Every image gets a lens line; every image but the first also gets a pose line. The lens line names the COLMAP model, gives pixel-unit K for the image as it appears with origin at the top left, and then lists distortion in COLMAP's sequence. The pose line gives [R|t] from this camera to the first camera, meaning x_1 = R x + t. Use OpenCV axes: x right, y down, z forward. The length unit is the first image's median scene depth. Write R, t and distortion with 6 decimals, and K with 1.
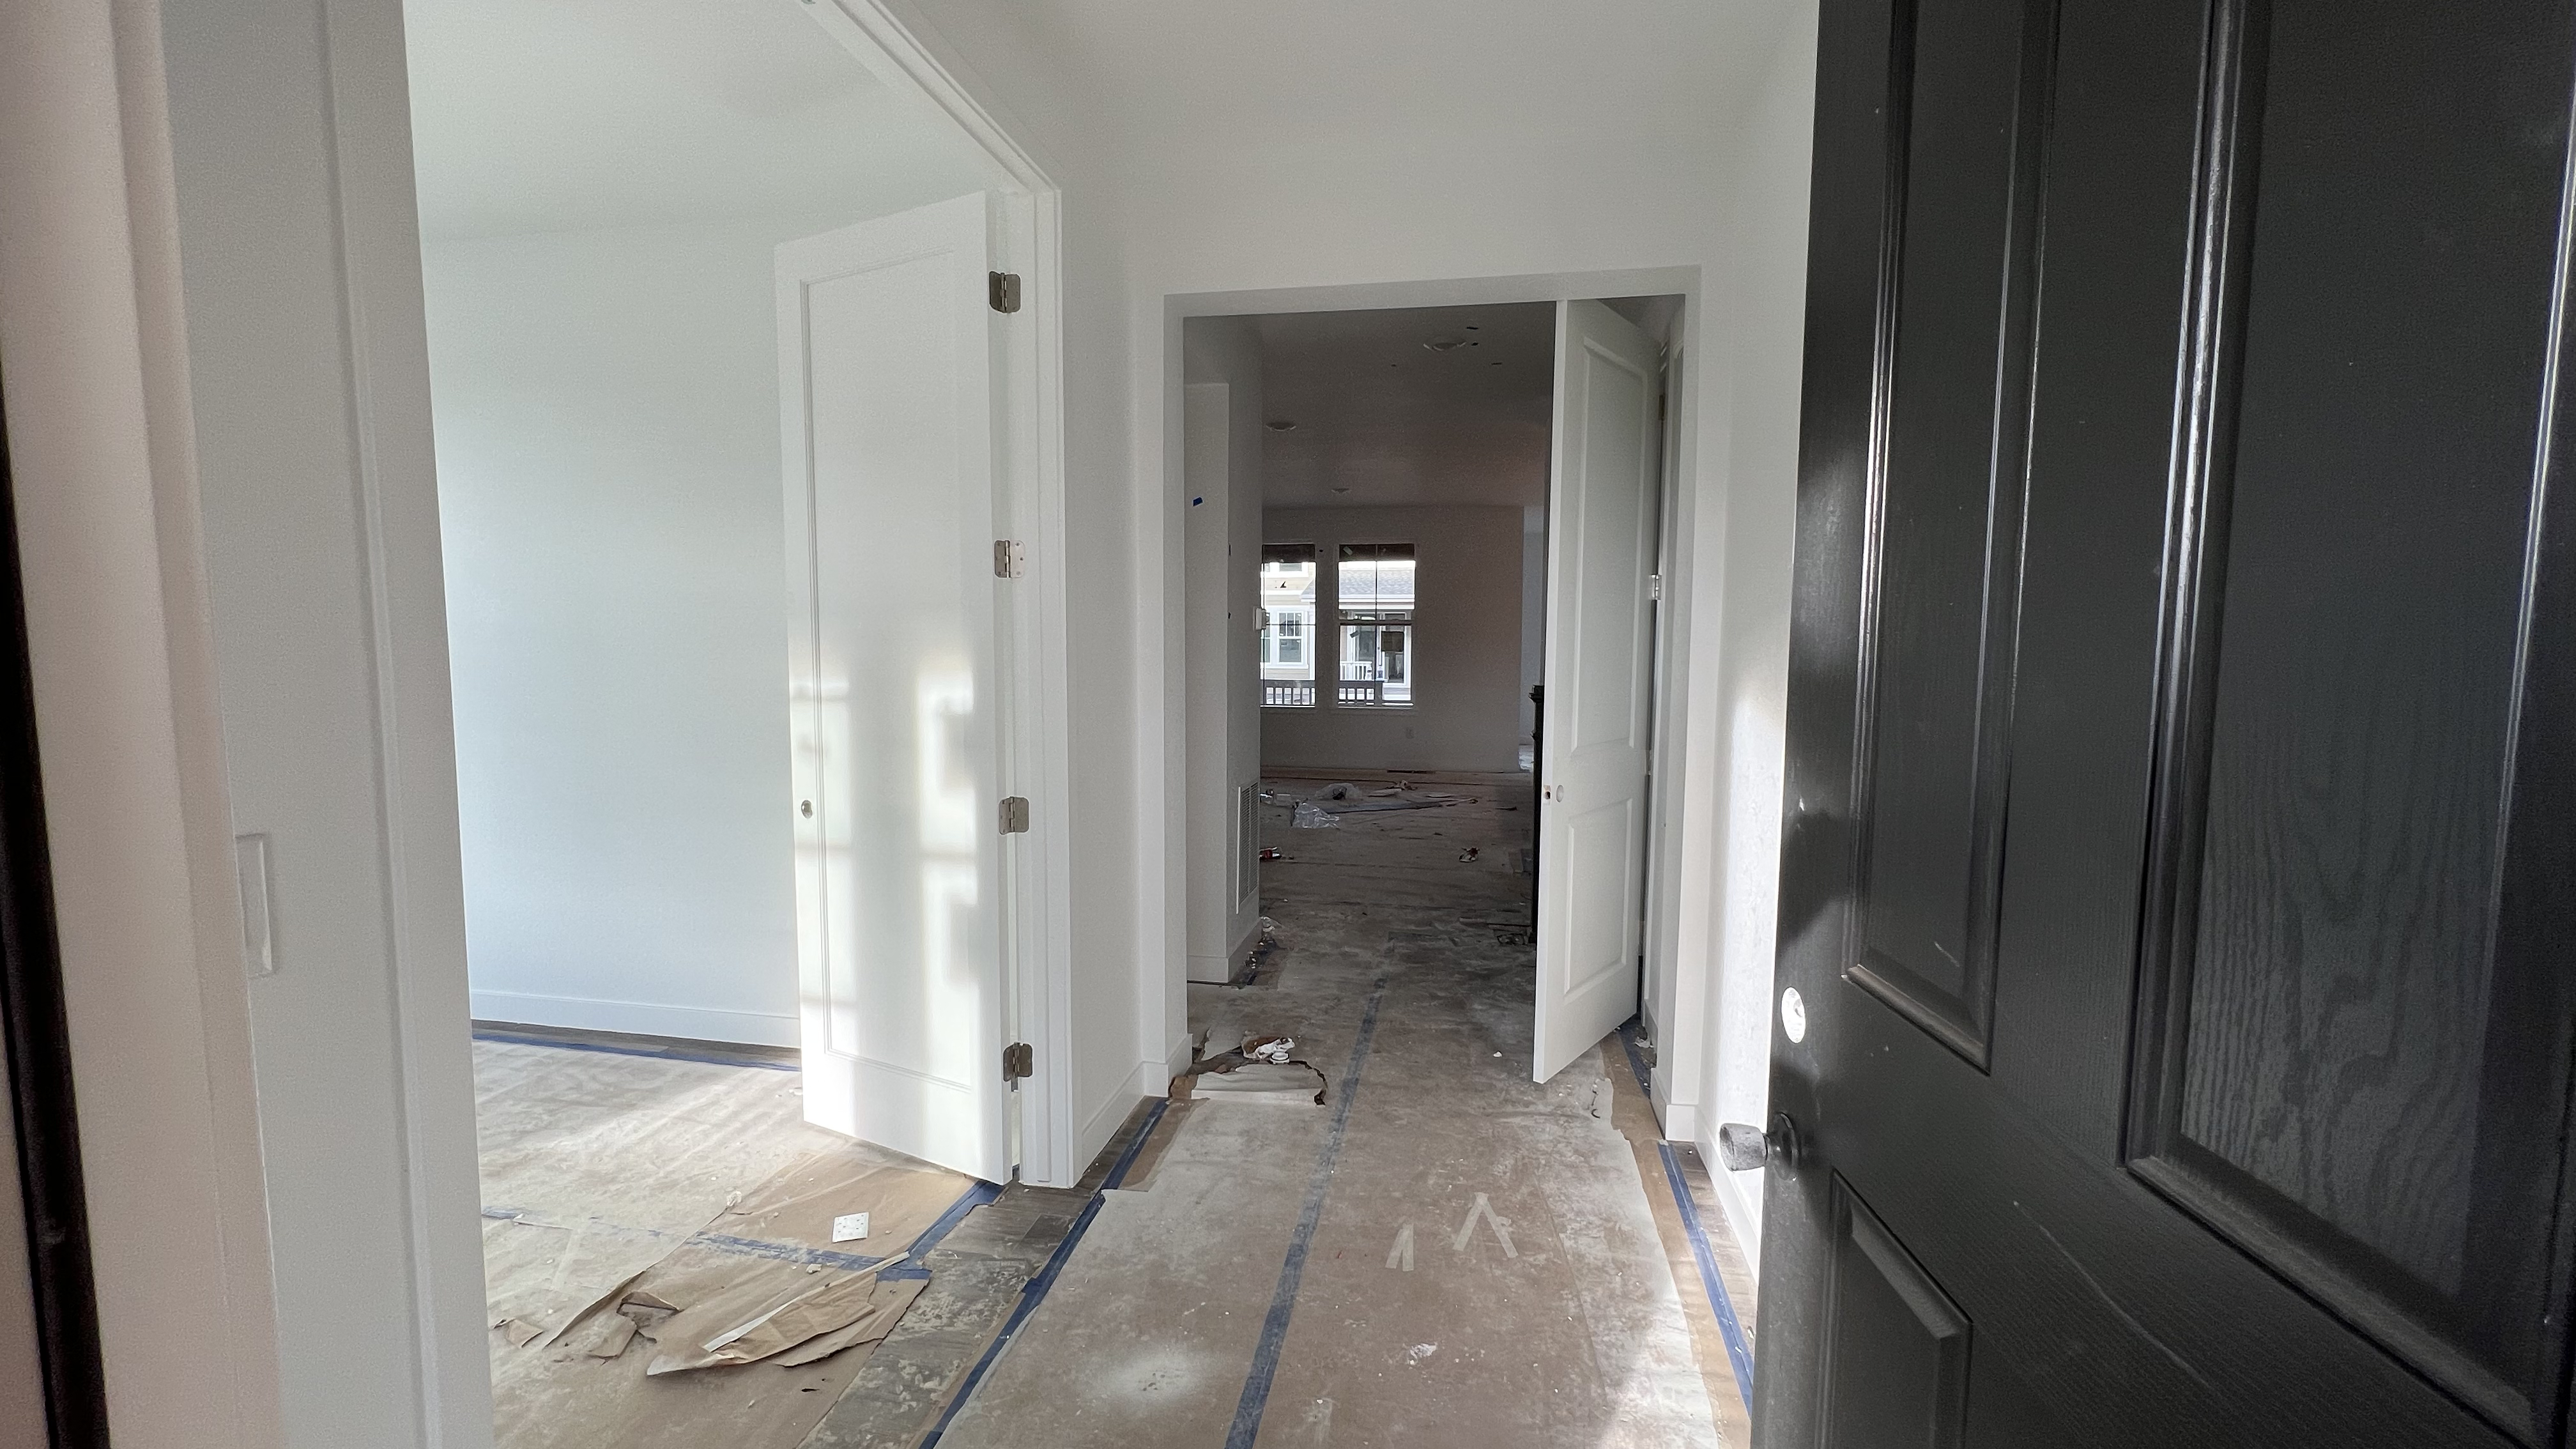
lens RADIAL K [[1032.7, 0, 1286.3], [0, 1032.7, 727.5], [0, 0, 1]] dist [-0.002179, 0.000203]
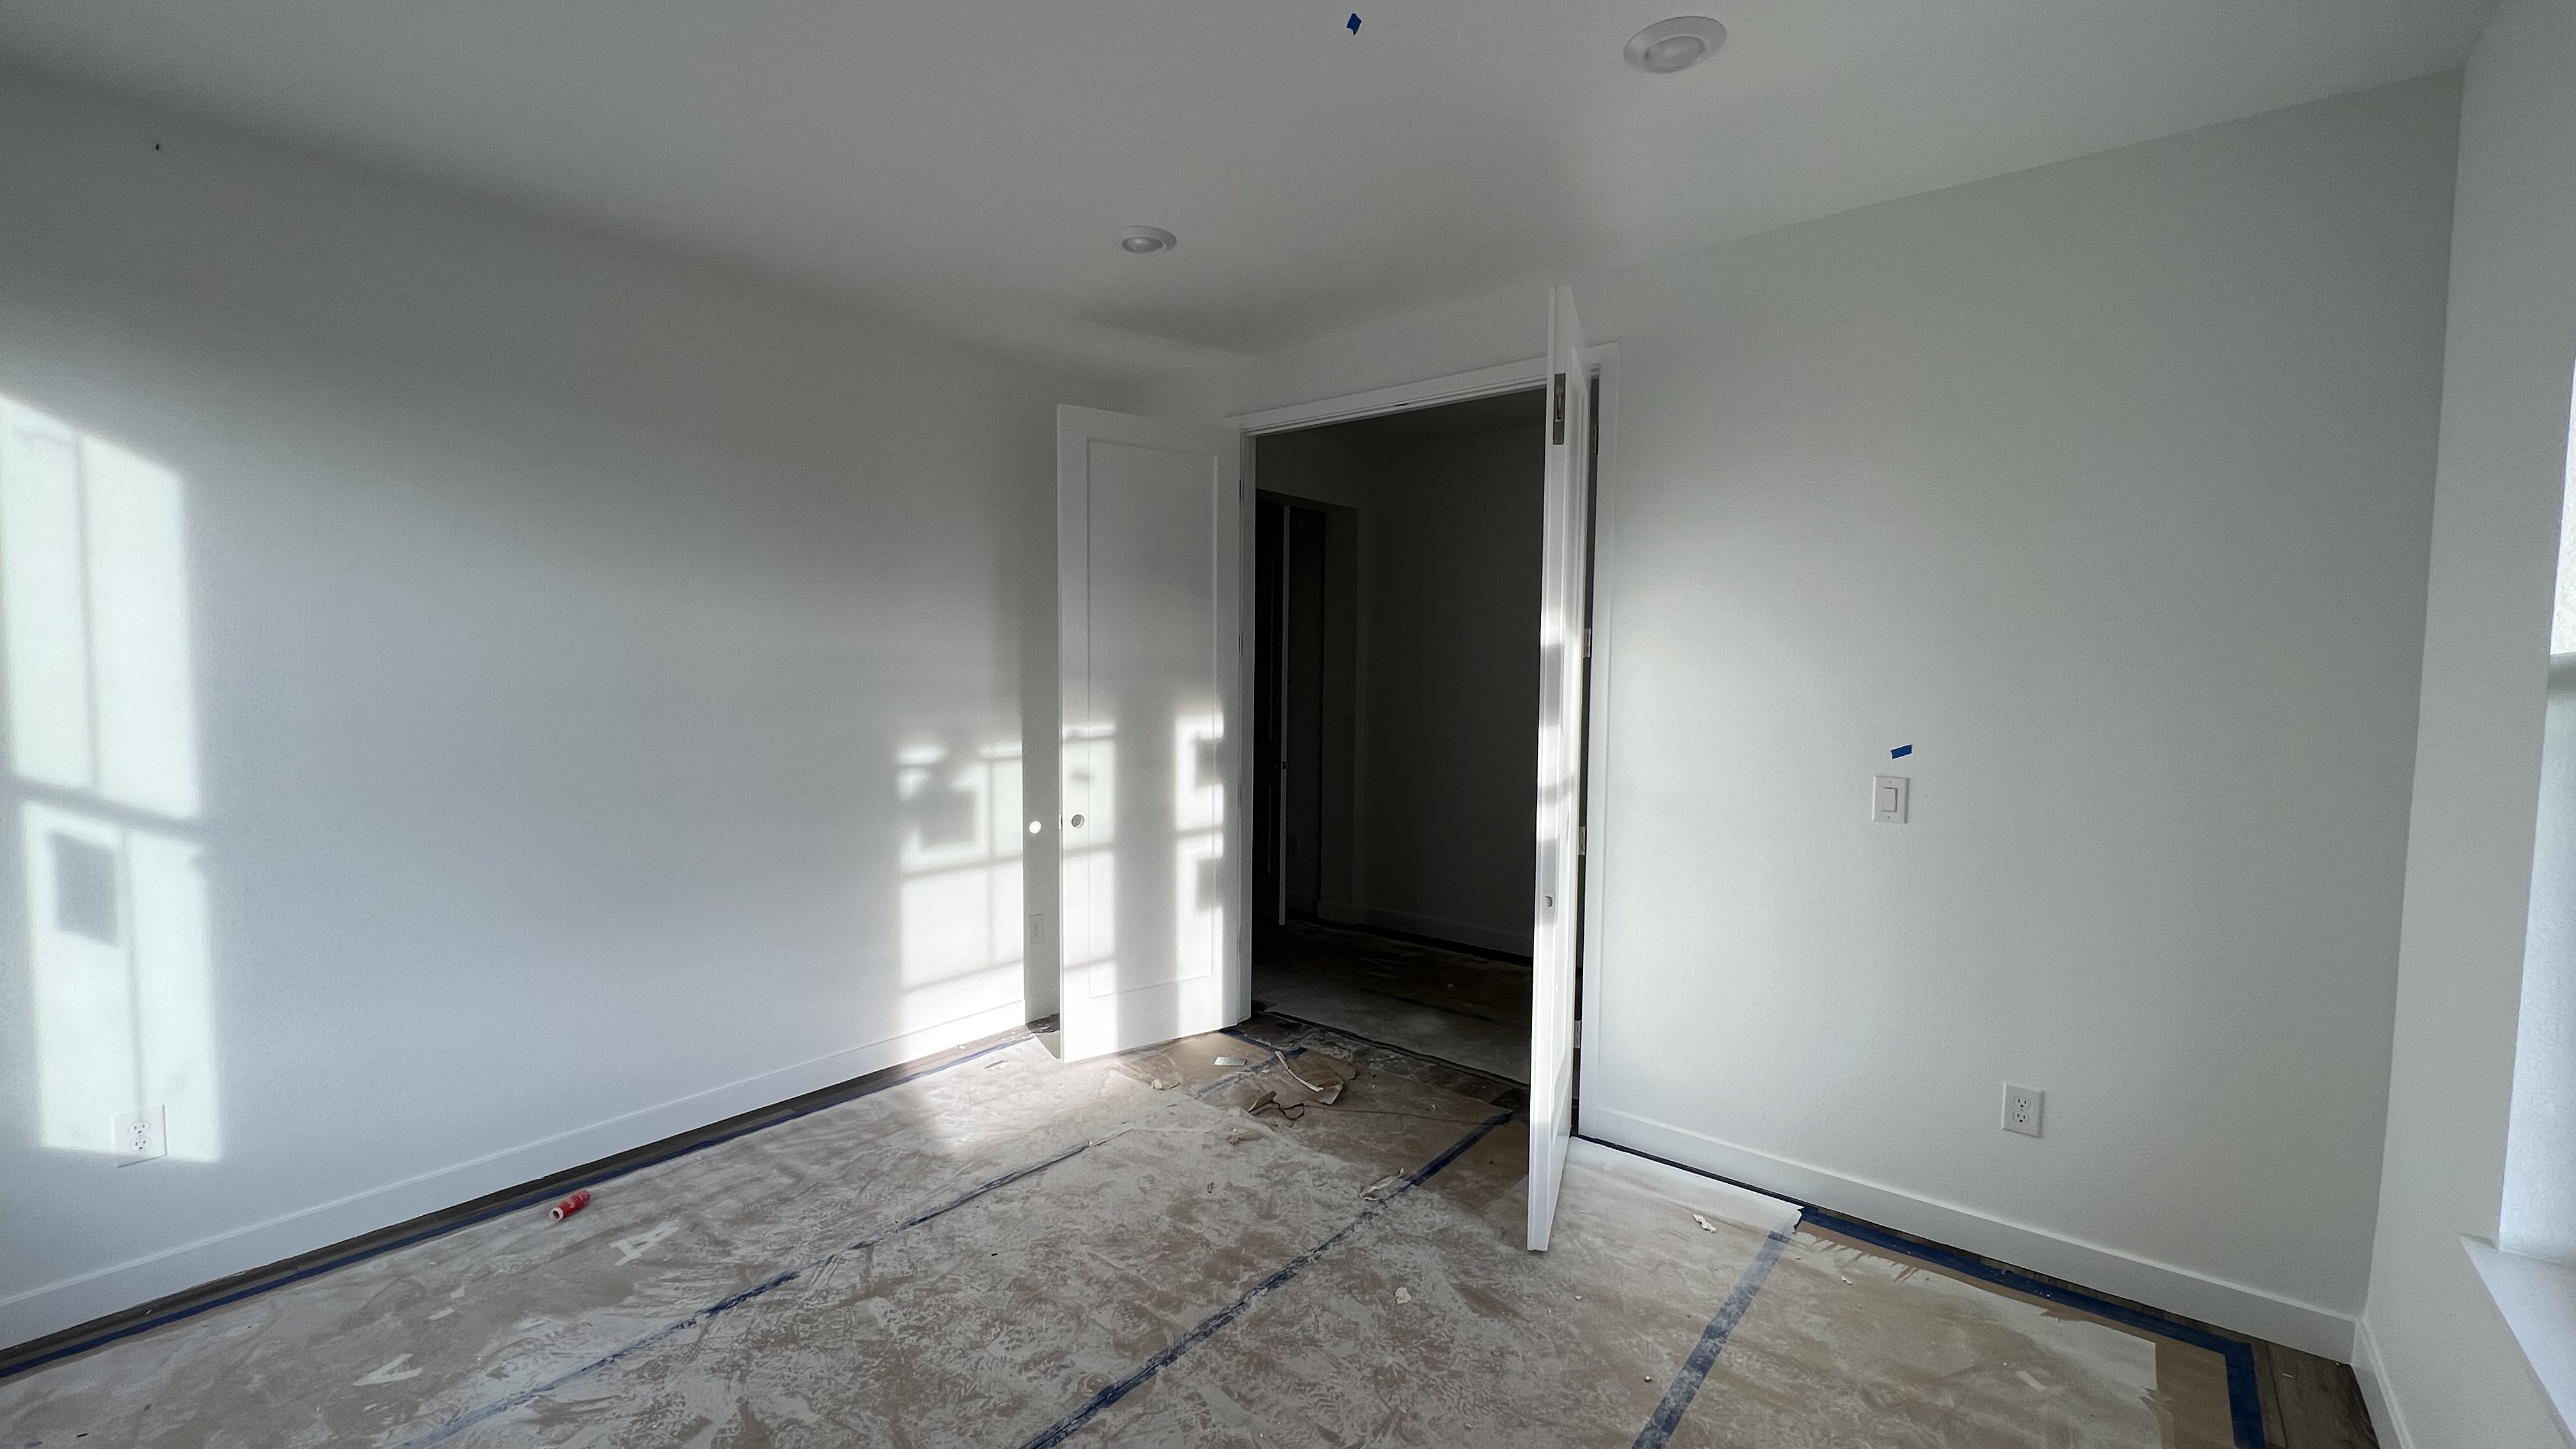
lens RADIAL K [[1032.7, 0, 1285.4], [0, 1032.7, 725.6], [0, 0, 1]] dist [-0.002179, 0.000203]
pose [[0.475651, -0.051441, 0.878129, -1.544103], [0.068772, 0.997408, 0.021177, -0.057515], [-0.876942, 0.050317, 0.477956, 0.114558]]
